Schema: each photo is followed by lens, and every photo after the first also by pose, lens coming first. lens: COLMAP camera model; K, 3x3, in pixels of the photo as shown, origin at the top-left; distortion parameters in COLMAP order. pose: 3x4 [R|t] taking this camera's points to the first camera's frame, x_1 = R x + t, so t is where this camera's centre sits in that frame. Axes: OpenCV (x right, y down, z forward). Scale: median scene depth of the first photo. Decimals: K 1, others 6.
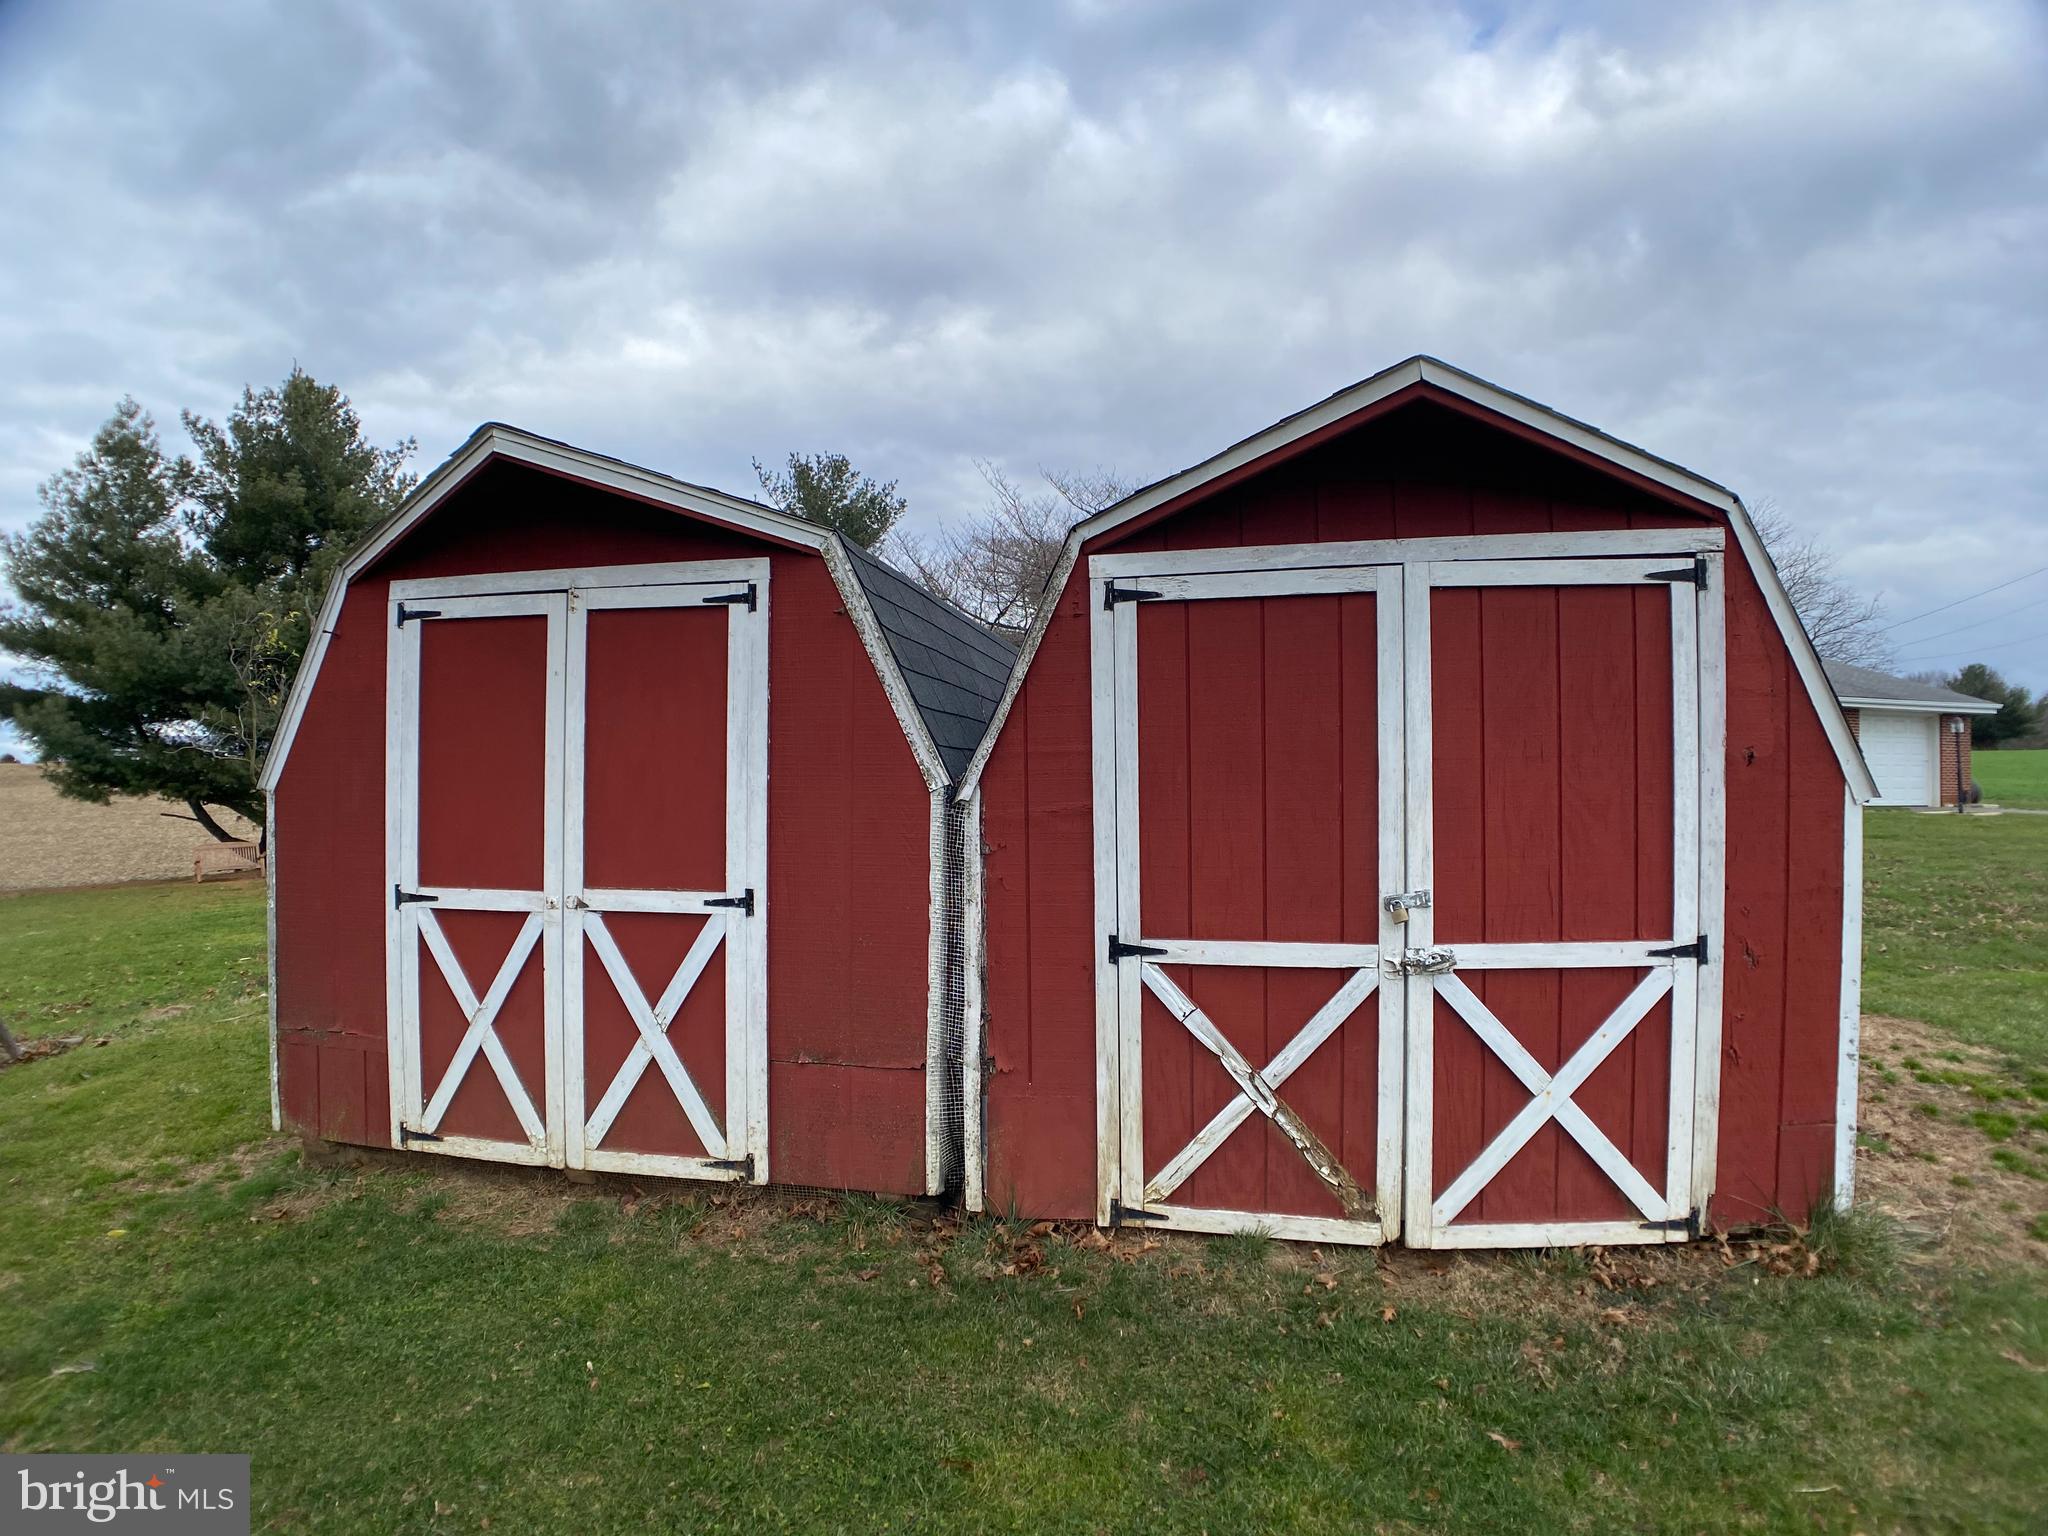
lens RADIAL K [[1110.4, 0, 1024.0], [0, 1110.4, 768.0], [0, 0, 1]] dist [-0.063604, -0.000066]
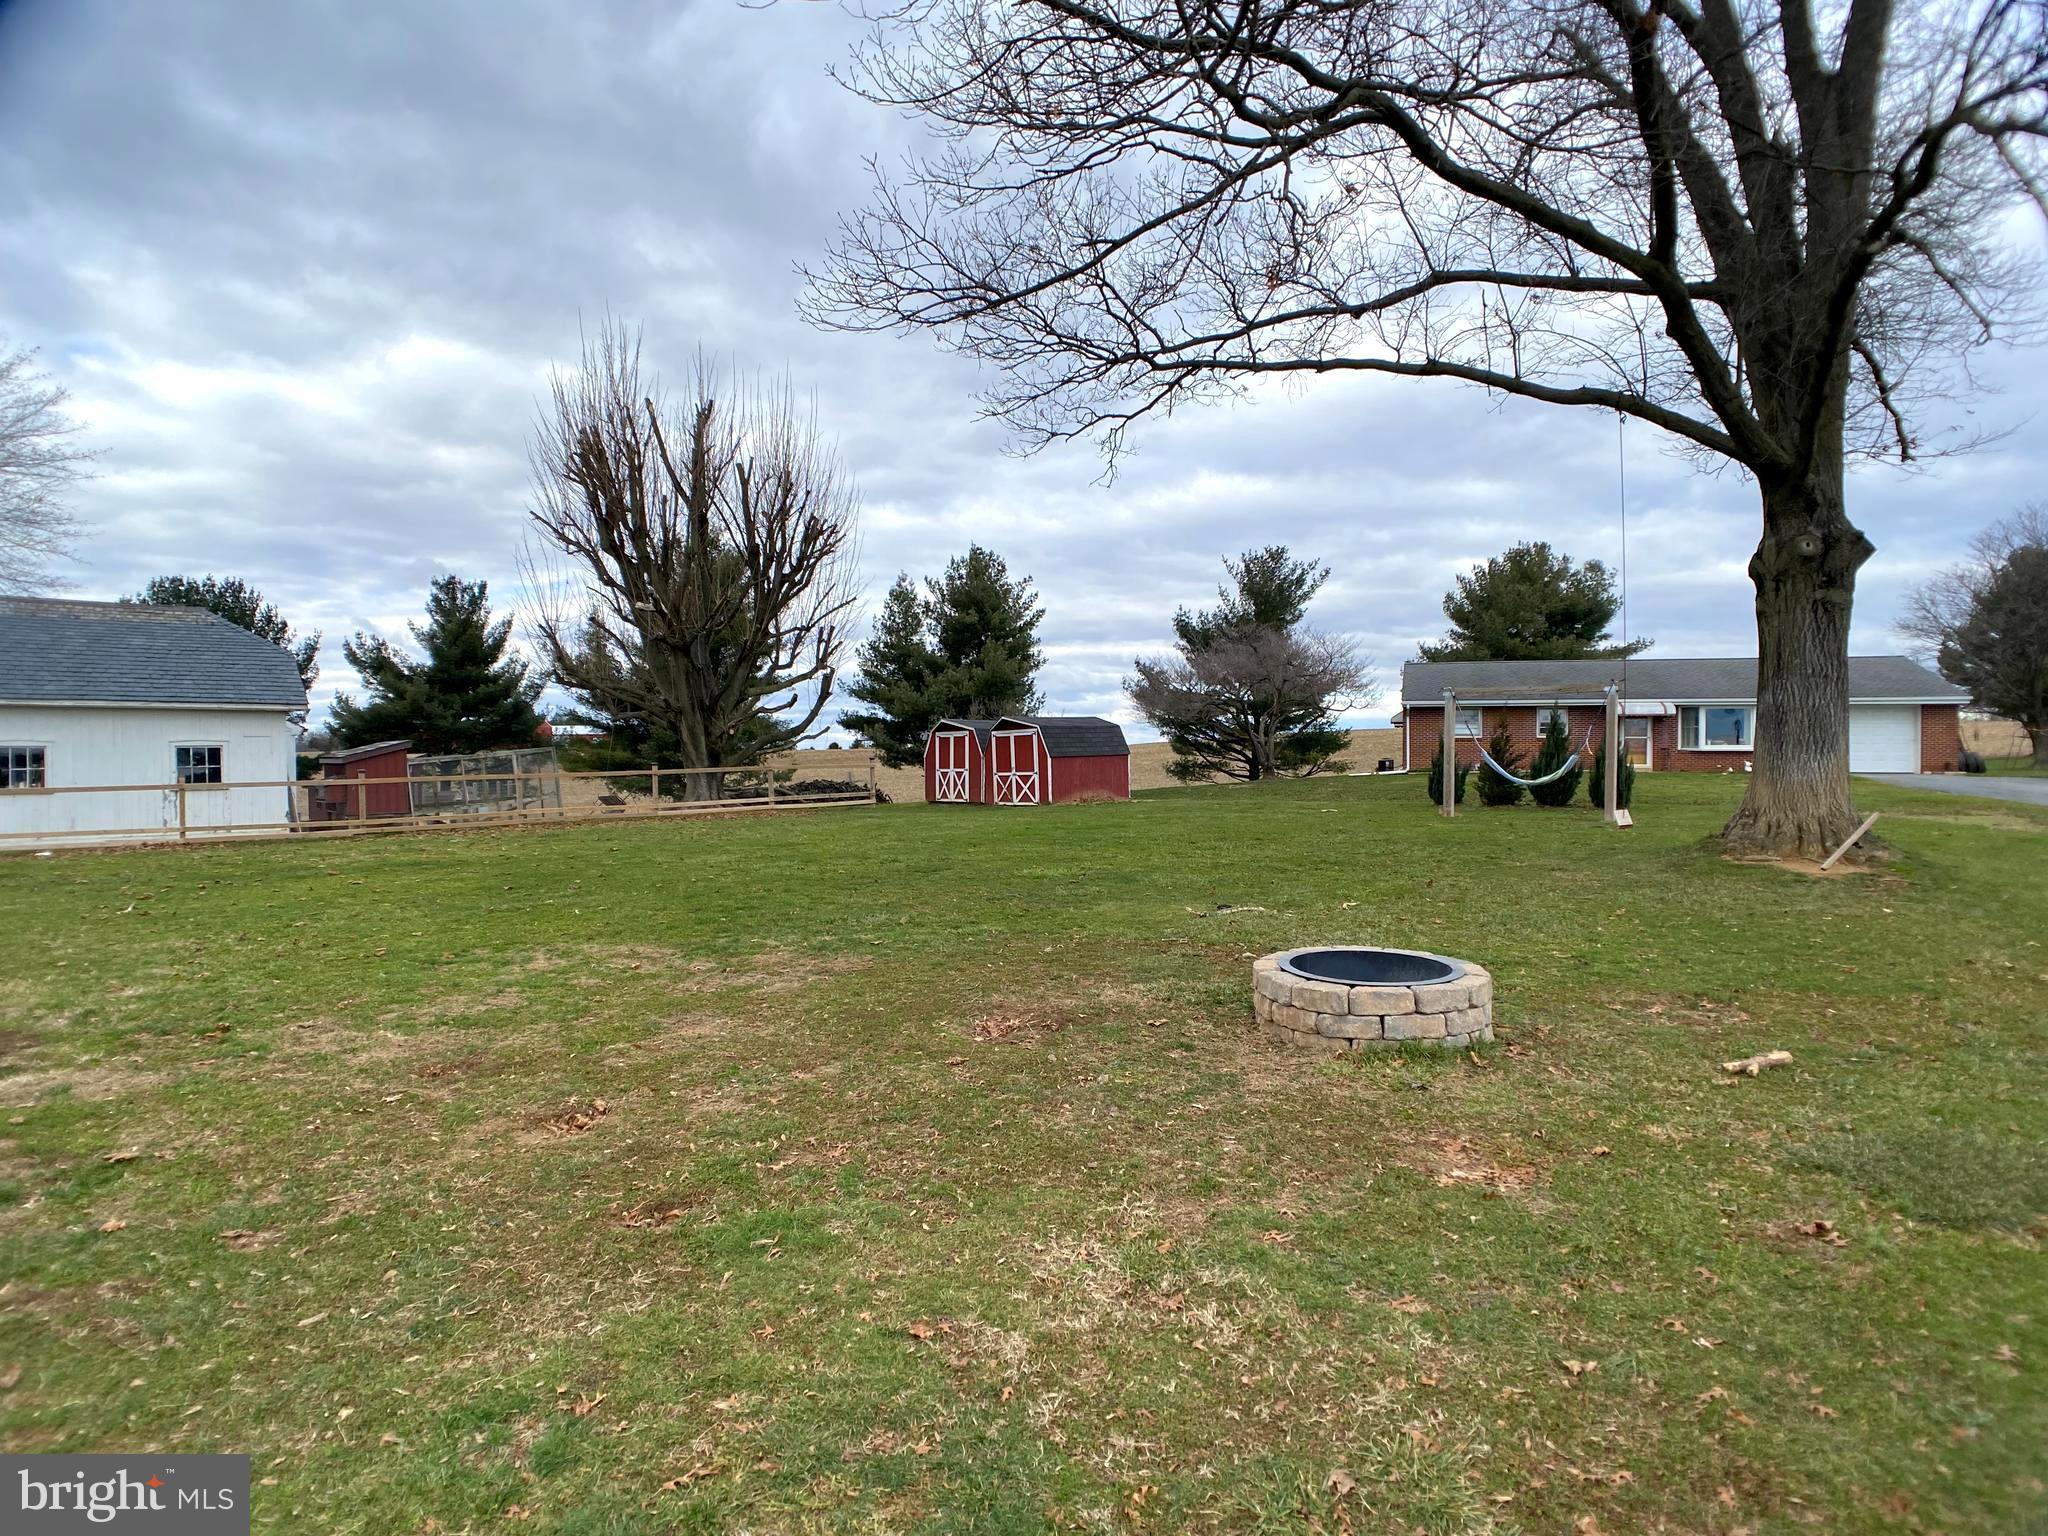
lens RADIAL K [[1110.4, 0, 1024.0], [0, 1110.4, 768.0], [0, 0, 1]] dist [-0.063604, -0.000066]
pose [[0.828064, 0.000546, -0.560633, 0.611243], [0.009724, 0.999835, 0.015337, -0.003091], [0.560549, -0.018151, 0.827923, -0.730336]]
